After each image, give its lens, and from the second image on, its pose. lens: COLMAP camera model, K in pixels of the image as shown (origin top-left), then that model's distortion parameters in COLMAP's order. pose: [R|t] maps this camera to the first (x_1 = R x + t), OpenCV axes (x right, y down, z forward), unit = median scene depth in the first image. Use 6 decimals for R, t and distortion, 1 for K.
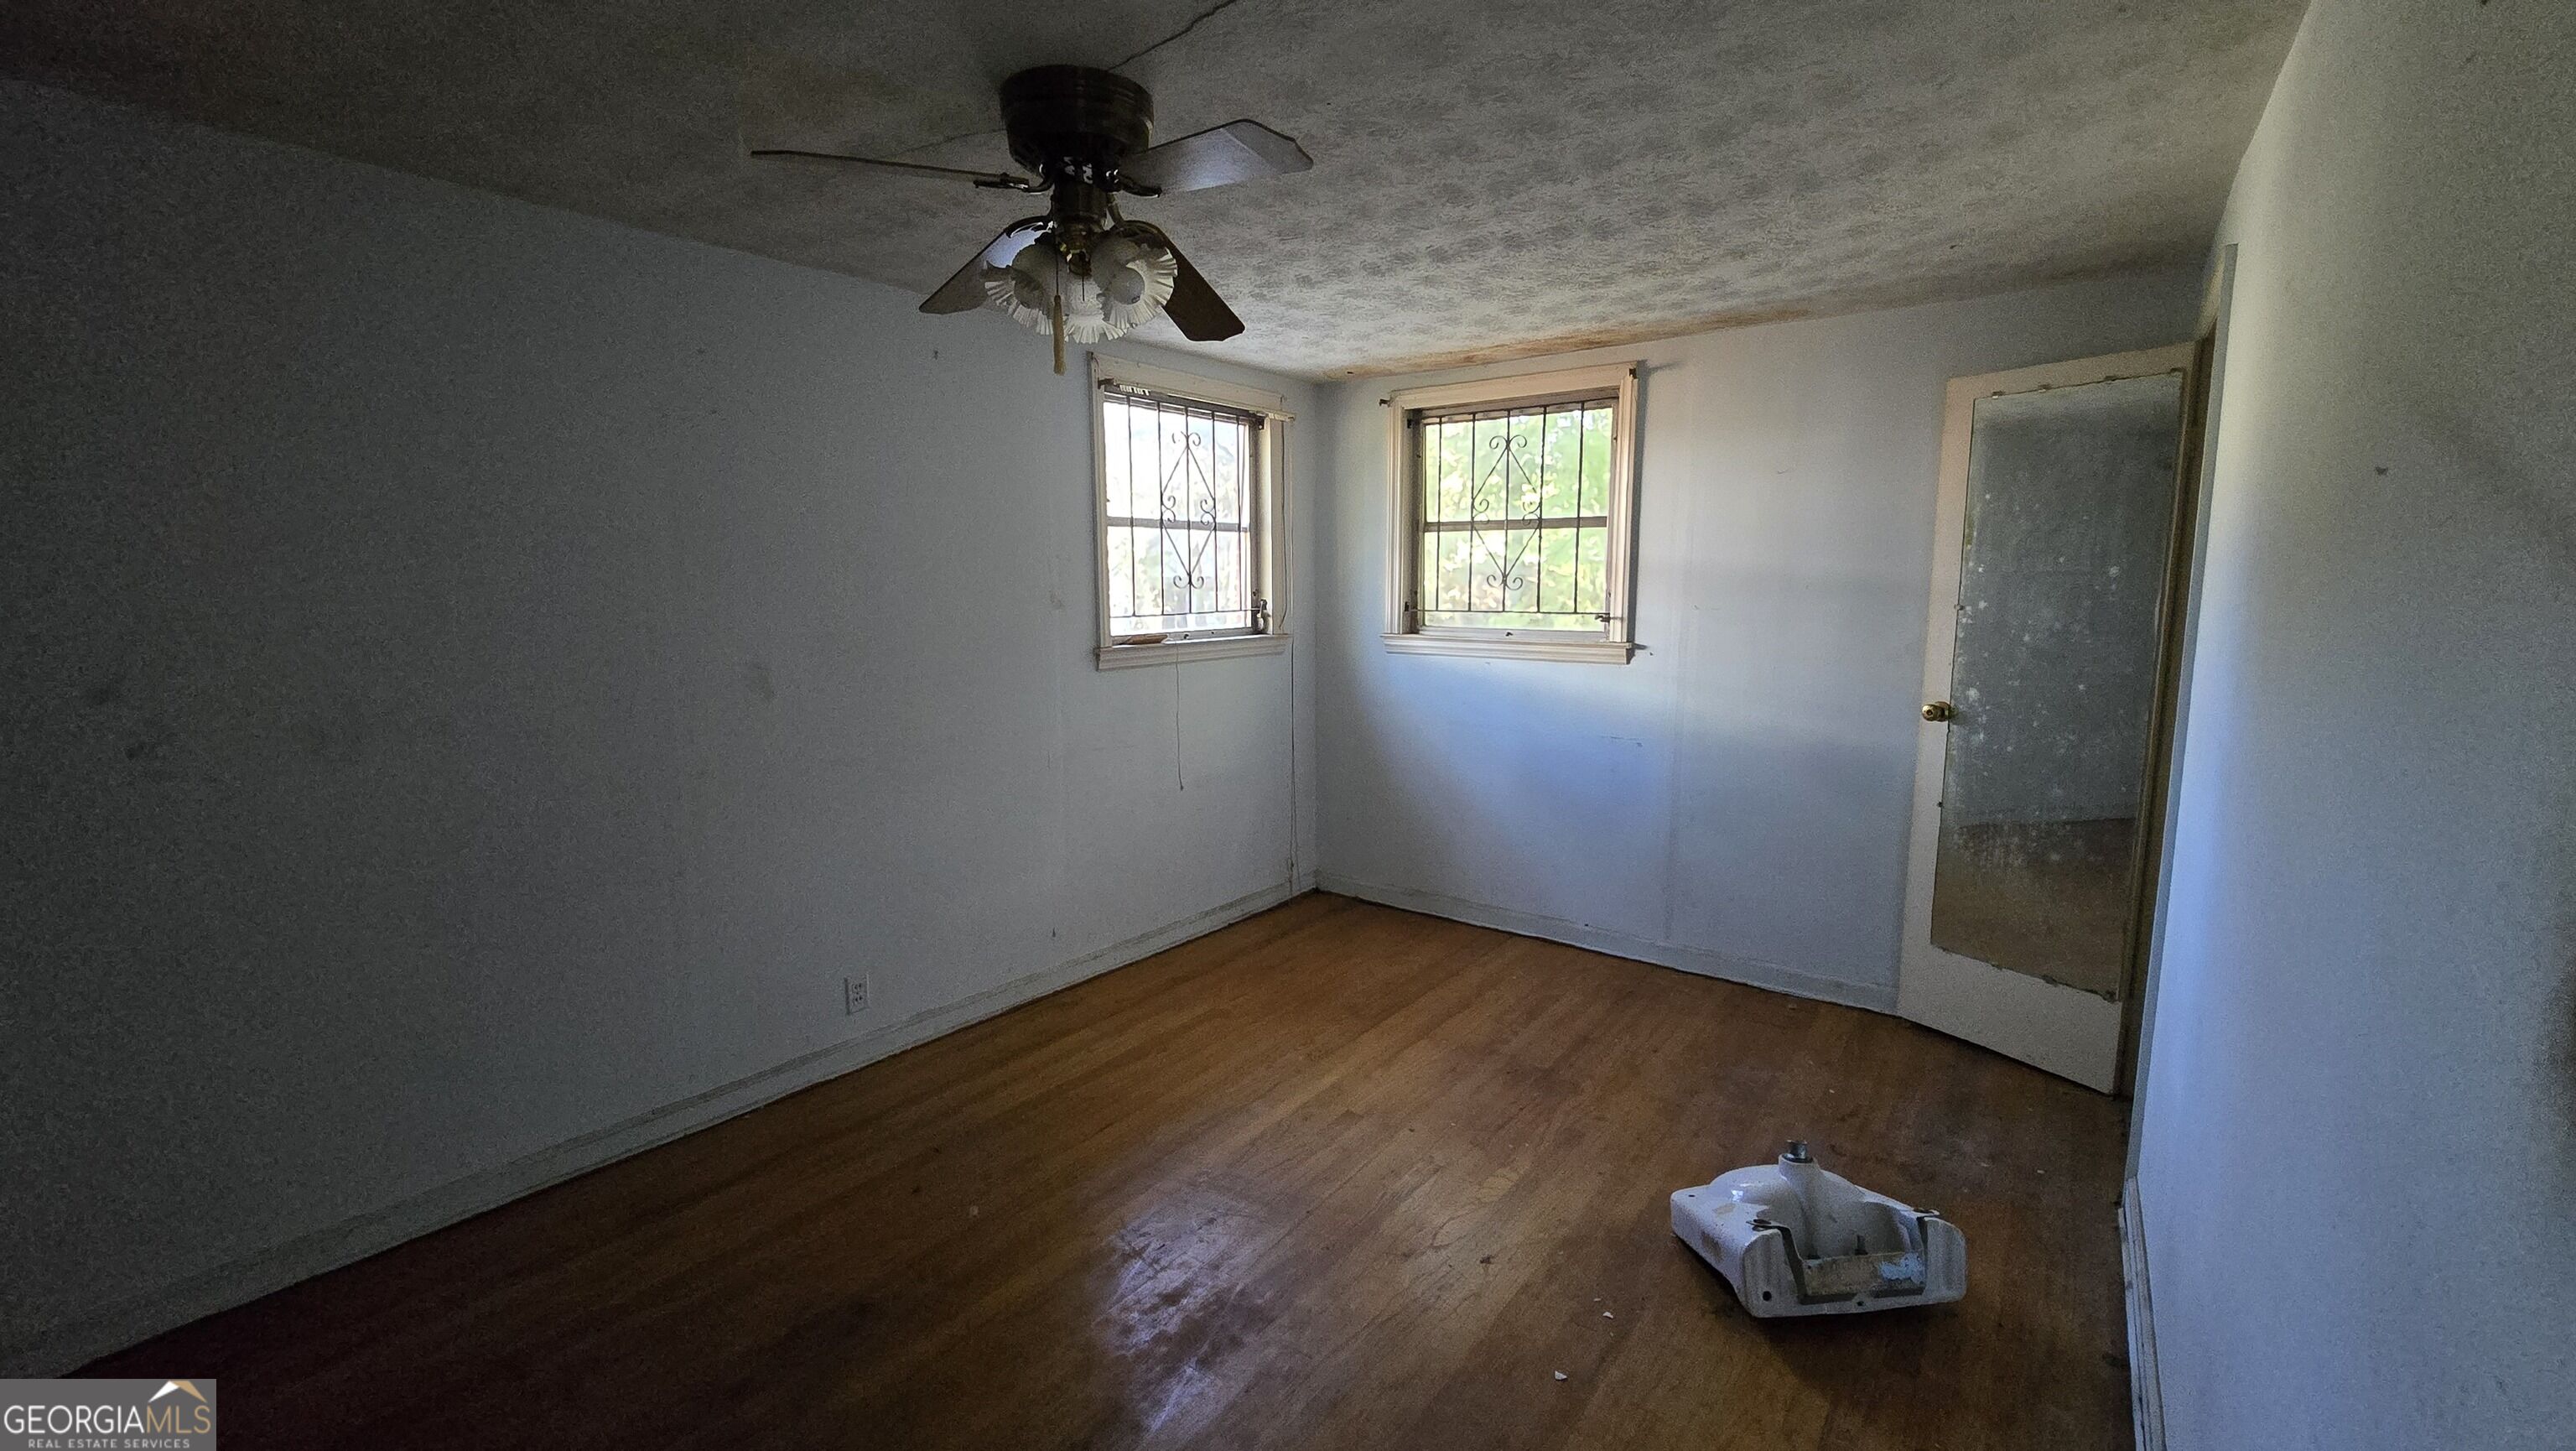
lens RADIAL K [[1057.7, 0, 1291.4], [0, 1057.7, 720.0], [0, 0, 1]] dist [0.000028, -0.000013]
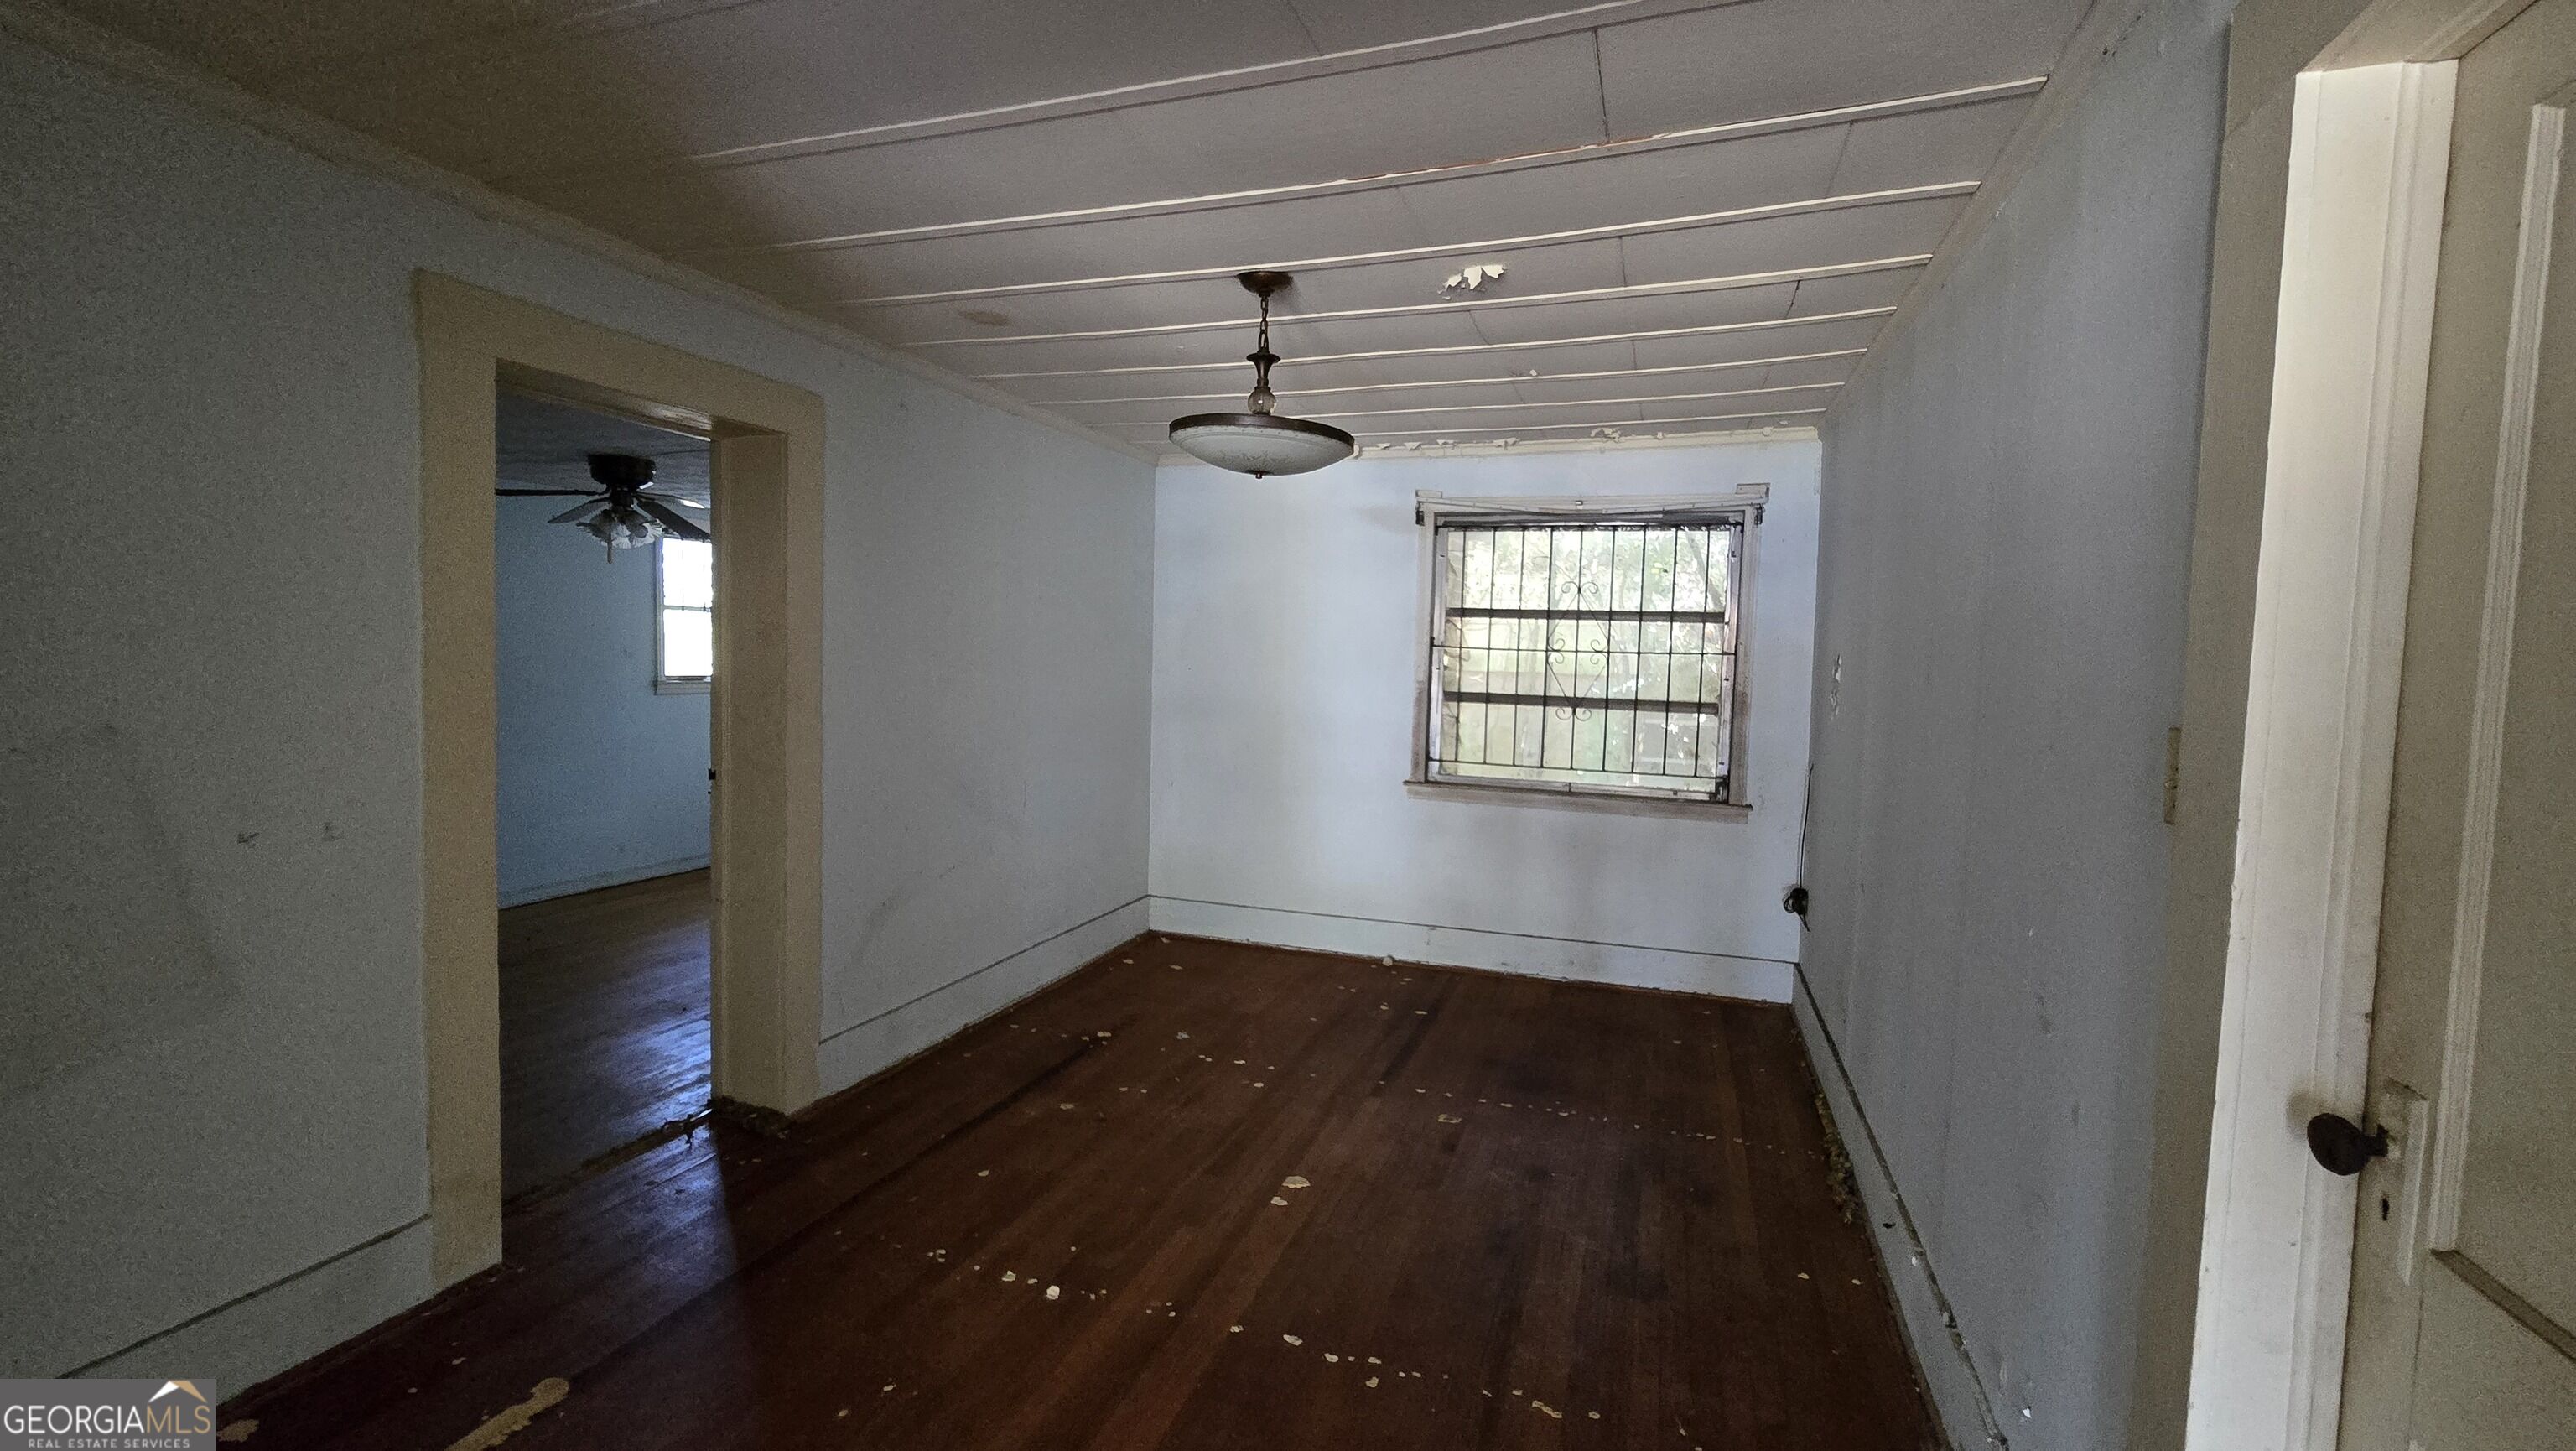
lens RADIAL K [[1057.7, 0, 1284.6], [0, 1057.7, 718.9], [0, 0, 1]] dist [0.000028, -0.000013]
pose [[0.955192, 0.004422, 0.295955, 0.281963], [0.018058, 0.997155, -0.073181, 0.135600], [-0.295436, 0.075247, 0.952394, -0.919569]]
